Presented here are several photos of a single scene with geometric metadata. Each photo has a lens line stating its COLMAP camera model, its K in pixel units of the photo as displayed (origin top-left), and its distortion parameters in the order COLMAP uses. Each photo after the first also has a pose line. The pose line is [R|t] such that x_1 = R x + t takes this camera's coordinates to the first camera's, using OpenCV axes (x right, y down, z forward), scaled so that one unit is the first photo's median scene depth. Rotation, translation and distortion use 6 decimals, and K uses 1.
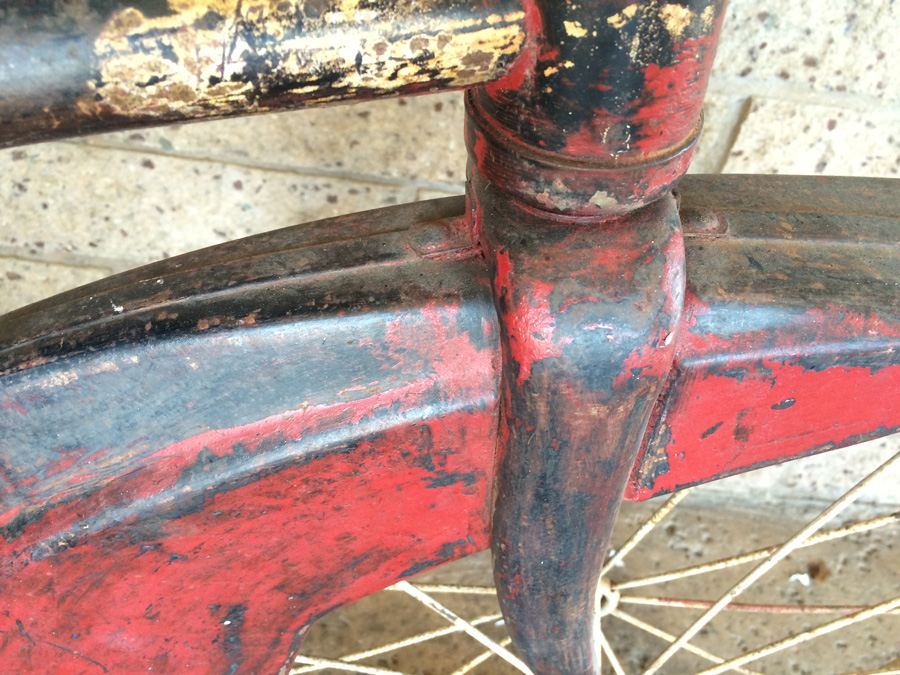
lens RADIAL K [[781.6, 0, 454.6], [0, 781.6, 337.5], [0, 0, 1]] dist [0.073516, -0.119064]
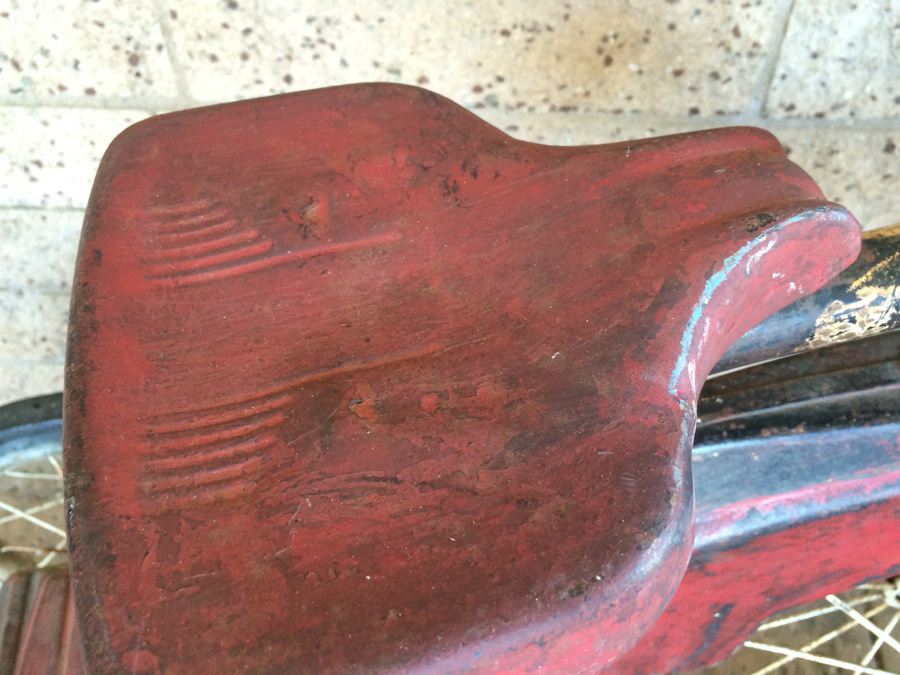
lens RADIAL K [[789.0, 0, 450.0], [0, 789.0, 337.5], [0, 0, 1]] dist [0.064498, -0.122593]
pose [[0.978666, -0.049743, -0.199343, -0.576890], [0.058799, 0.997478, 0.039762, -0.286921], [0.196863, -0.050635, 0.979123, -0.607201]]
